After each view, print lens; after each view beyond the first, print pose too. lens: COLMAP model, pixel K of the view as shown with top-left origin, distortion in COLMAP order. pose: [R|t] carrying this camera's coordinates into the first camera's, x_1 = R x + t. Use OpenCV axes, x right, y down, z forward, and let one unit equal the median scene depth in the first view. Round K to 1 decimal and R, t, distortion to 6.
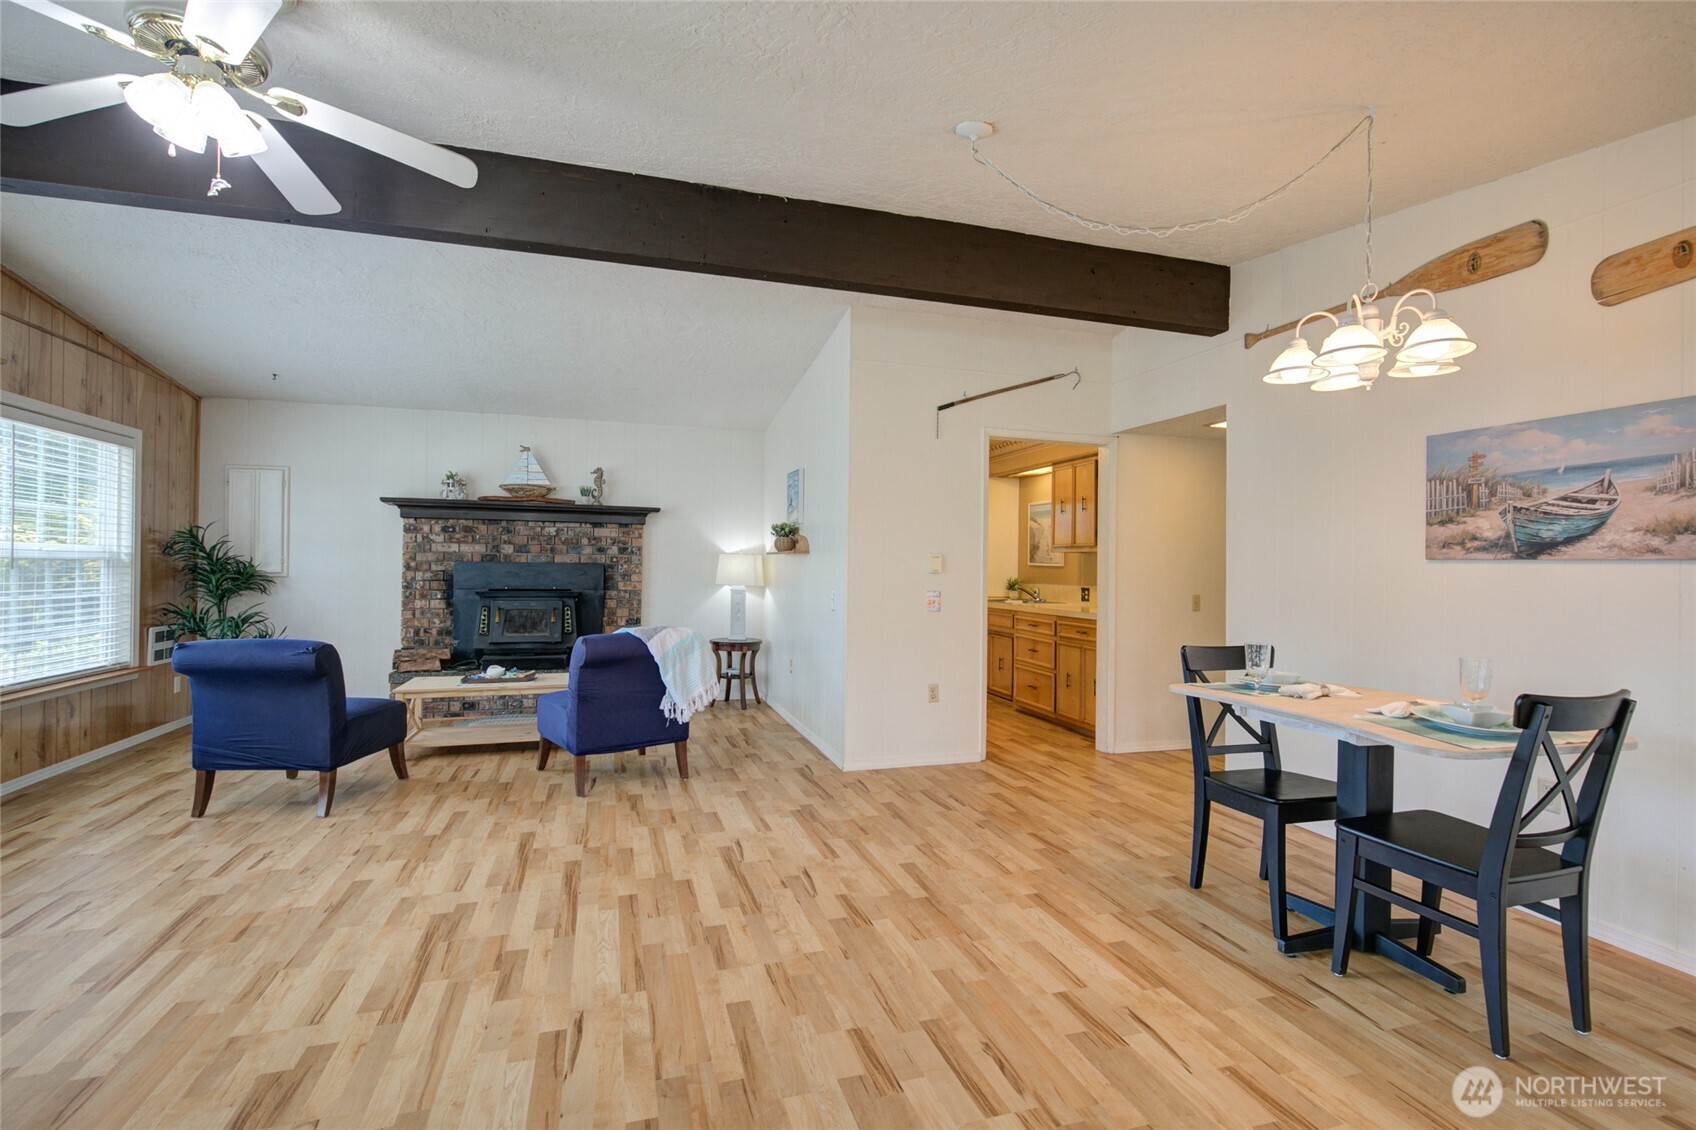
lens RADIAL K [[792.5, 0, 852.5], [0, 792.5, 565.7], [0, 0, 1]] dist [0.000574, -0.000520]
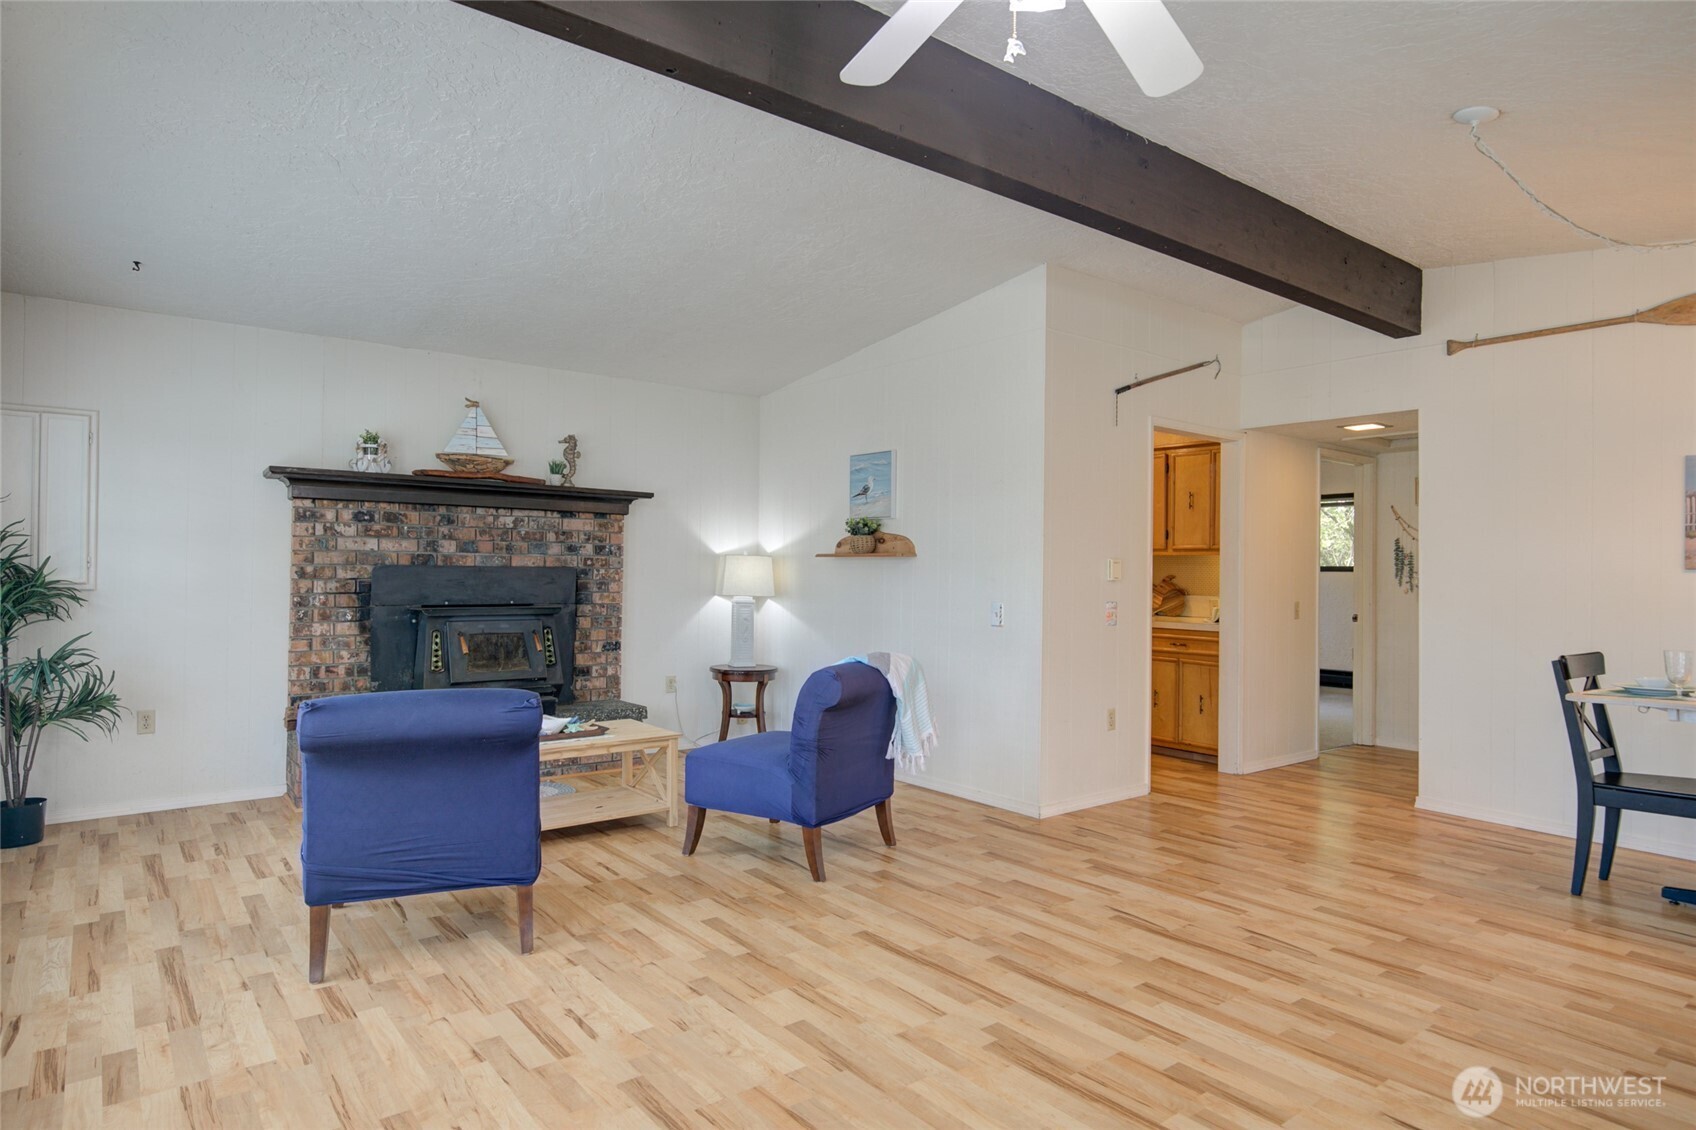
lens RADIAL K [[977.0, 0, 850.1], [0, 977.0, 563.0], [0, 0, 1]] dist [-0.008728, 0.010646]
pose [[0.934562, 0.001987, 0.355796, -0.764360], [-0.001480, 0.999997, -0.001699, -0.011292], [-0.355798, 0.001062, 0.934562, 0.145353]]
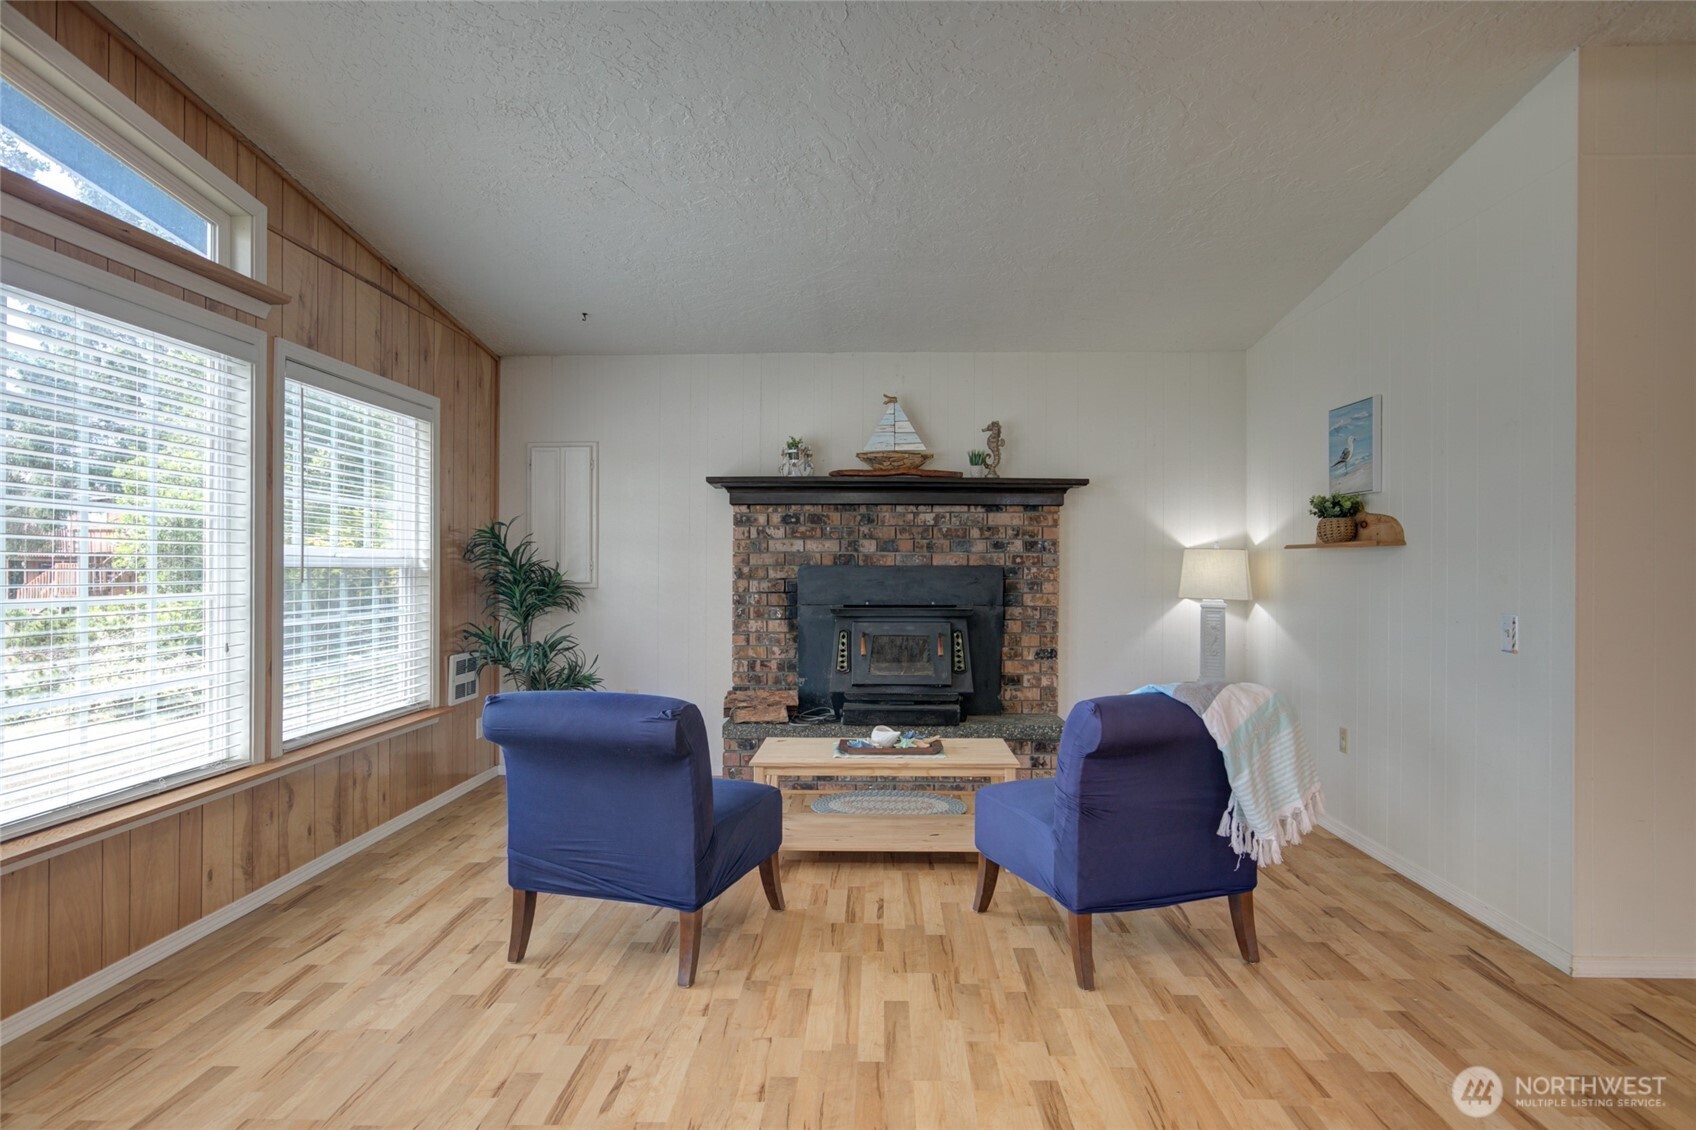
lens RADIAL K [[977.0, 0, 844.9], [0, 977.0, 568.2], [0, 0, 1]] dist [-0.008728, 0.010646]
pose [[0.943986, -0.008807, -0.329868, -0.324888], [0.009538, 0.999954, 0.000599, -0.005527], [0.329848, -0.003712, 0.944027, 0.356465]]
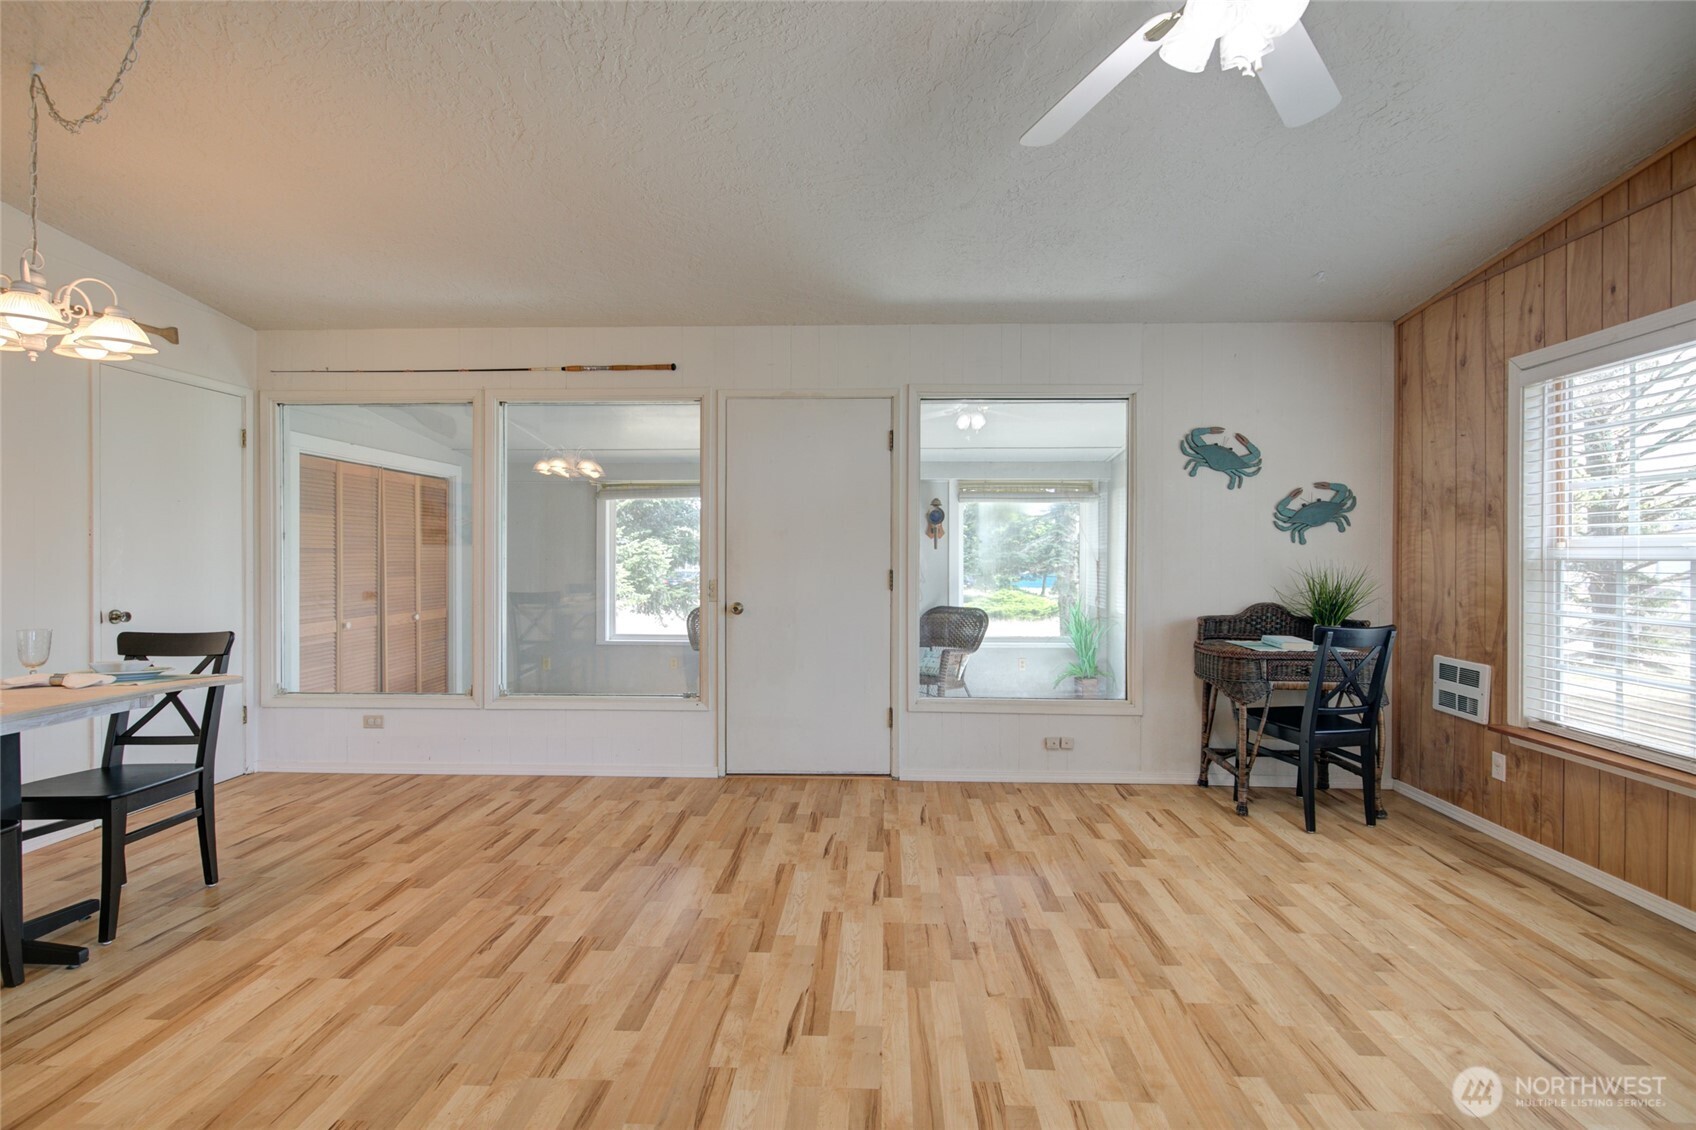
lens RADIAL K [[792.5, 0, 860.4], [0, 792.5, 554.6], [0, 0, 1]] dist [0.000574, -0.000520]
pose [[-0.944005, -0.016697, 0.329509, -0.439002], [-0.017319, 0.999849, 0.001048, -0.004492], [-0.329477, -0.004718, -0.944152, 1.127016]]
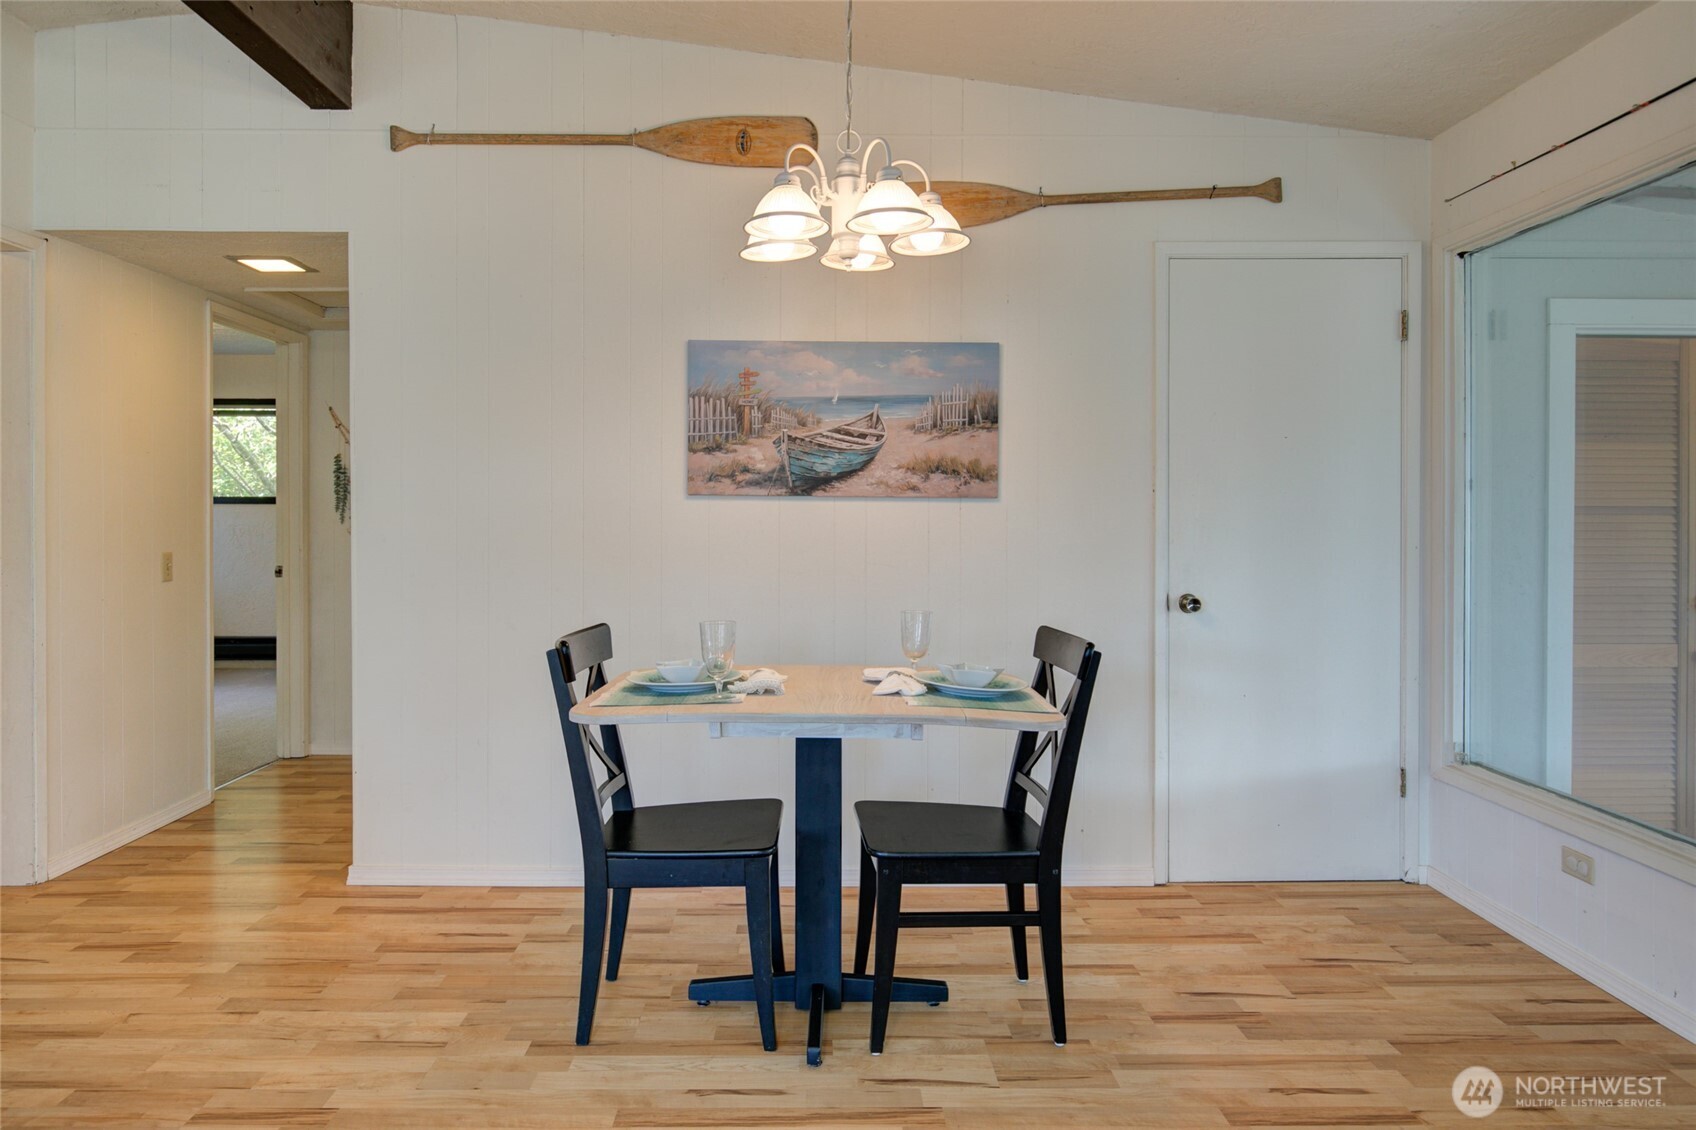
lens RADIAL K [[1044.3, 0, 823.9], [0, 1044.3, 520.6], [0, 0, 1]] dist [-0.004681, 0.002189]
pose [[0.286704, -0.017140, 0.957866, -0.226772], [-0.001853, 0.999828, 0.018445, -0.001470], [-0.958017, -0.007063, 0.286623, 0.527494]]
